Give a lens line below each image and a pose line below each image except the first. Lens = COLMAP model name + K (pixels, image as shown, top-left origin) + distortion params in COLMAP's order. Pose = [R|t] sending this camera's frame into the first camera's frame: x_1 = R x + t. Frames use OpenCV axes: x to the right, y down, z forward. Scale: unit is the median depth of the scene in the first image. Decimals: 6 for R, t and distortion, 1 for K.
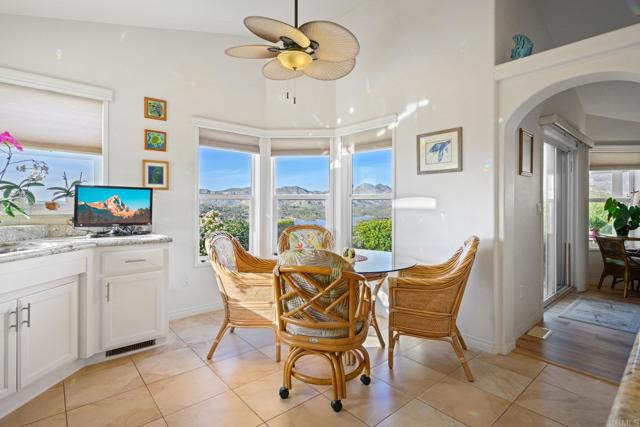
lens RADIAL K [[312.2, 0, 317.5], [0, 312.2, 209.8], [0, 0, 1]] dist [-0.002118, -0.000070]
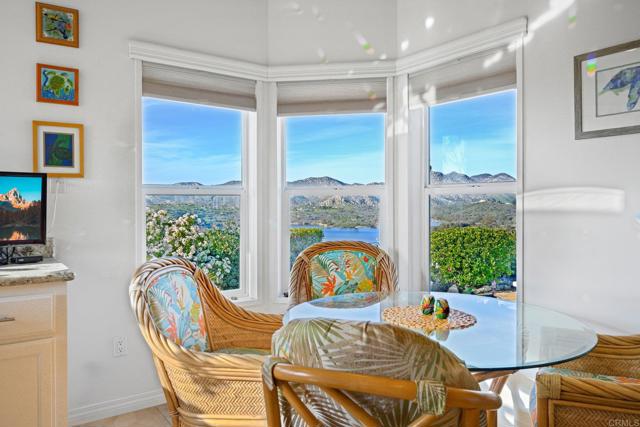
lens RADIAL K [[460.4, 0, 318.7], [0, 460.4, 211.3], [0, 0, 1]] dist [0.014496, 0.001663]
pose [[0.996225, -0.004451, -0.086693, -0.010088], [0.004397, 0.999990, -0.000813, -0.004142], [0.086696, 0.000429, 0.996235, 0.250377]]
